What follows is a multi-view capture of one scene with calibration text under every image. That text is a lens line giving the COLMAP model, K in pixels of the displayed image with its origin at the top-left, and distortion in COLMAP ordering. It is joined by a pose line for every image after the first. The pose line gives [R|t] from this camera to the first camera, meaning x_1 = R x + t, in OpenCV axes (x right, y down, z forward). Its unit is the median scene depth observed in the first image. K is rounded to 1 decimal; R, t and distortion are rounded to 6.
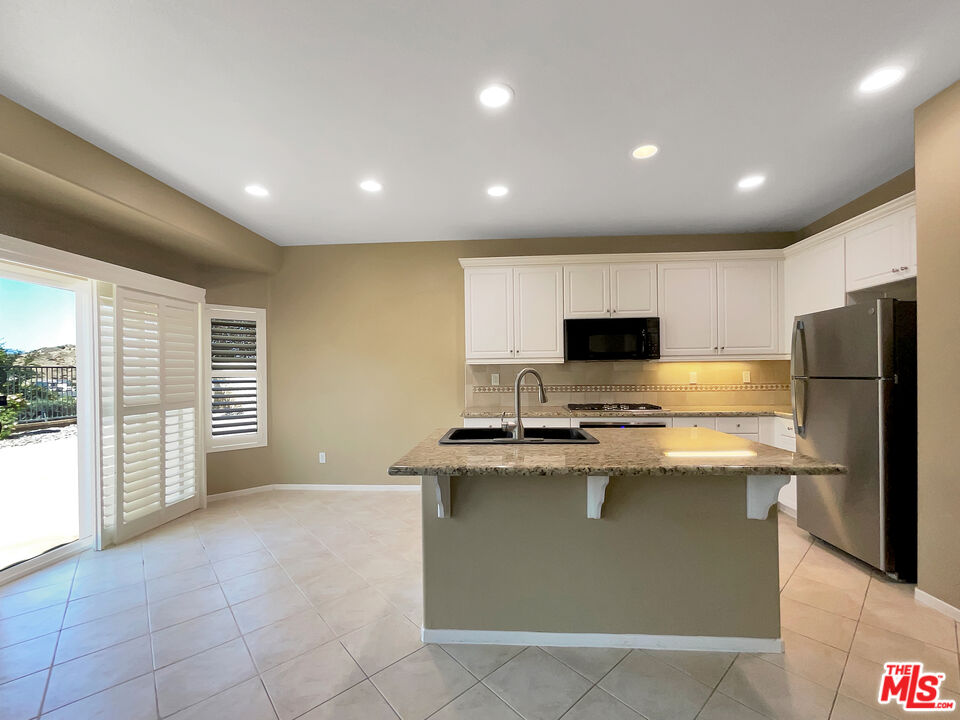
lens RADIAL K [[404.5, 0, 491.9], [0, 404.5, 370.9], [0, 0, 1]] dist [0.001011, -0.000002]
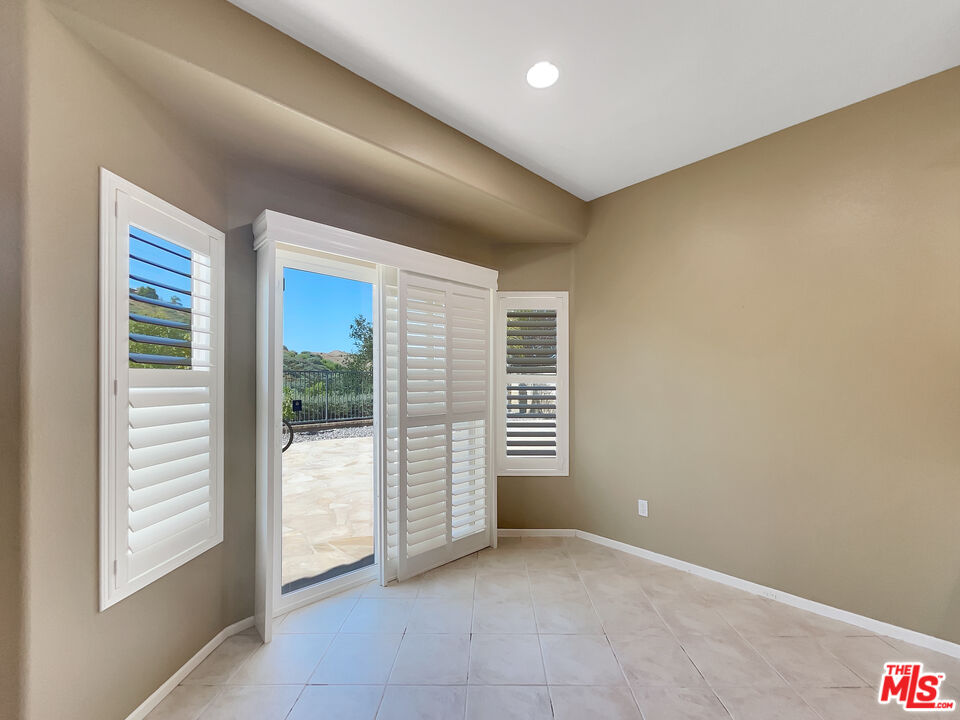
lens RADIAL K [[400.3, 0, 485.8], [0, 400.3, 378.0], [0, 0, 1]] dist [-0.000731, -0.000142]
pose [[0.725256, 0.001607, -0.688478, -0.193980], [-0.003900, 0.999991, -0.001774, 0.009099], [0.688469, 0.003972, 0.725255, 0.435925]]
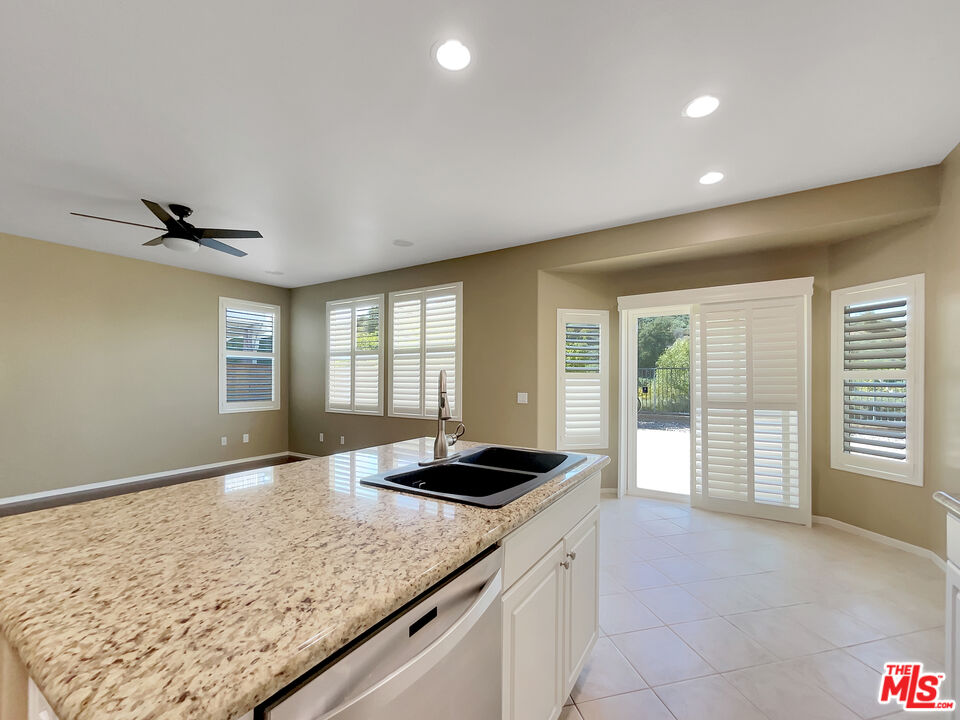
lens RADIAL K [[400.3, 0, 485.8], [0, 400.3, 378.0], [0, 0, 1]] dist [-0.000731, -0.000142]
pose [[-0.488244, 0.011182, -0.872635, 0.404044], [0.004450, 0.999937, 0.010324, 0.003537], [0.872696, 0.001157, -0.488263, 0.843332]]
